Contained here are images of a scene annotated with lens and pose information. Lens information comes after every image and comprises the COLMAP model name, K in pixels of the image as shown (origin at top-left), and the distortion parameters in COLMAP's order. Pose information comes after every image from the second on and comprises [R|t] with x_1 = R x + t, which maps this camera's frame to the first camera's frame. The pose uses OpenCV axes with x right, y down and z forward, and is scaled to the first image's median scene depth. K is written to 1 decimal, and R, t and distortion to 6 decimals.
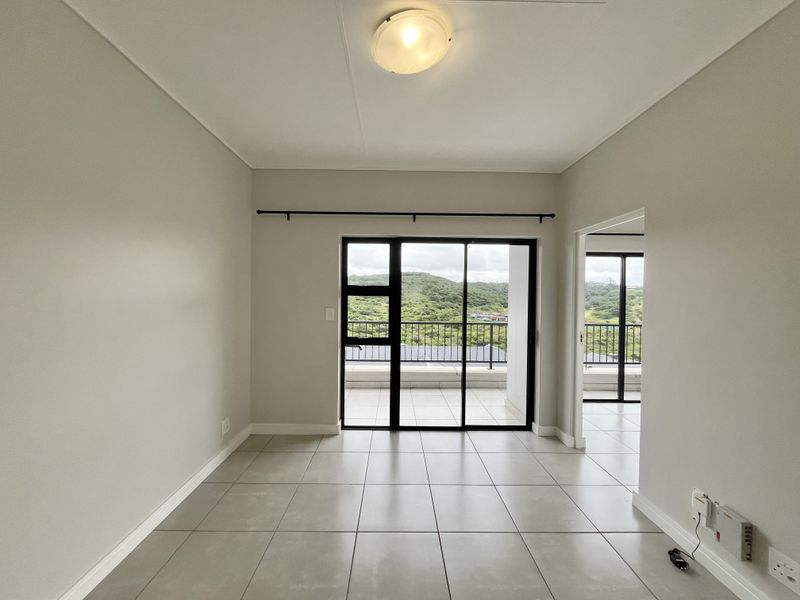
lens RADIAL K [[322.0, 0, 396.5], [0, 322.0, 298.2], [0, 0, 1]] dist [-0.007057, -0.000302]
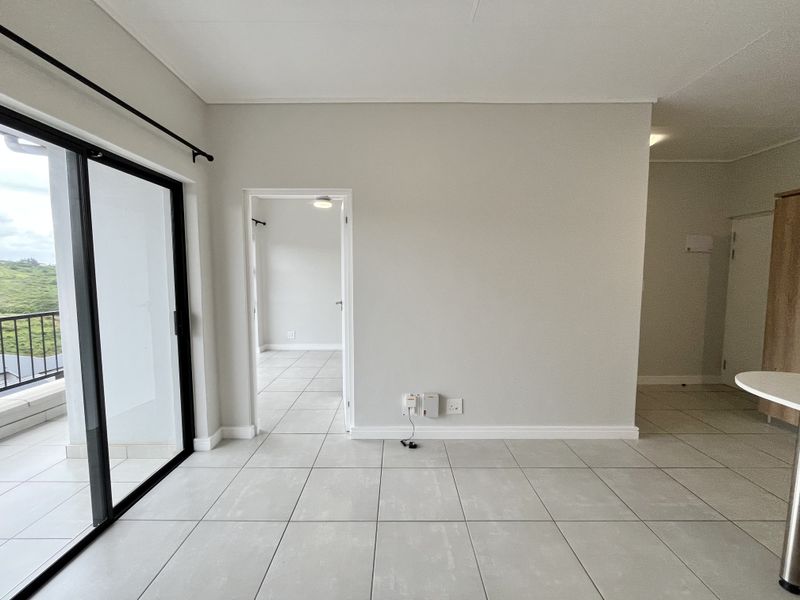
lens RADIAL K [[322.0, 0, 396.5], [0, 322.0, 298.2], [0, 0, 1]] dist [-0.007057, -0.000302]
pose [[0.012948, -0.086148, 0.996198, -0.271979], [0.011555, 0.996228, 0.086001, 0.009829], [-0.999849, 0.010397, 0.013894, 0.530859]]
